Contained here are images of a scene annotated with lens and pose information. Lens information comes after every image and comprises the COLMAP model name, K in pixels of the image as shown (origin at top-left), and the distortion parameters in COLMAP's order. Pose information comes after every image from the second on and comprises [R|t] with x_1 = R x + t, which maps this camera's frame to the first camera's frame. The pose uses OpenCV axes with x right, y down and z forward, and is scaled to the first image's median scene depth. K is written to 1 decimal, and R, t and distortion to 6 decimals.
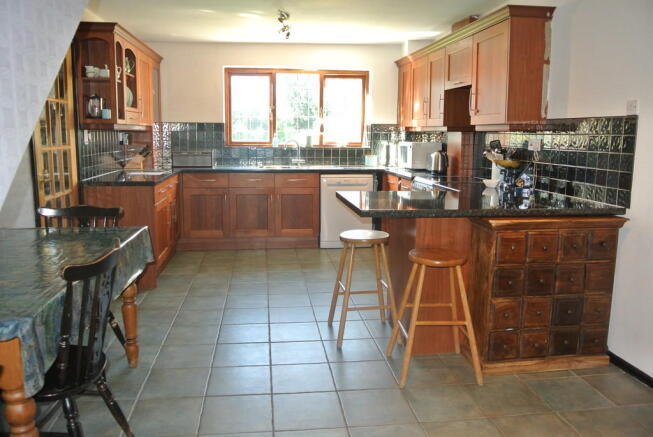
lens RADIAL K [[518.5, 0, 324.2], [0, 518.5, 219.2], [0, 0, 1]] dist [-0.063257, 0.014409]
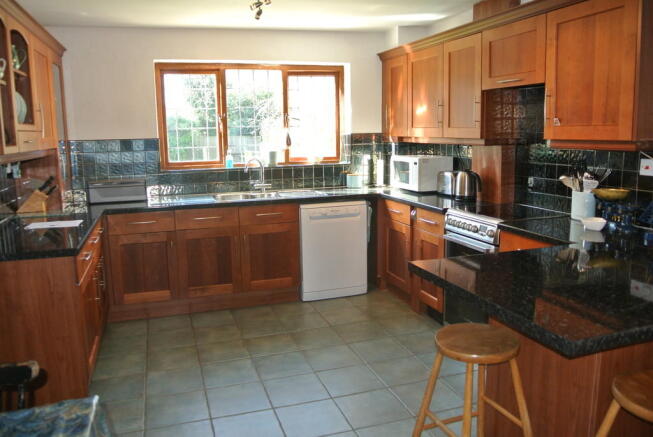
lens RADIAL K [[518.5, 0, 324.2], [0, 518.5, 219.2], [0, 0, 1]] dist [-0.063257, 0.014409]
pose [[0.981454, -0.057252, 0.182947, -0.108556], [0.056824, 0.998355, 0.007581, -0.067929], [-0.183081, 0.002955, 0.983093, 0.254952]]
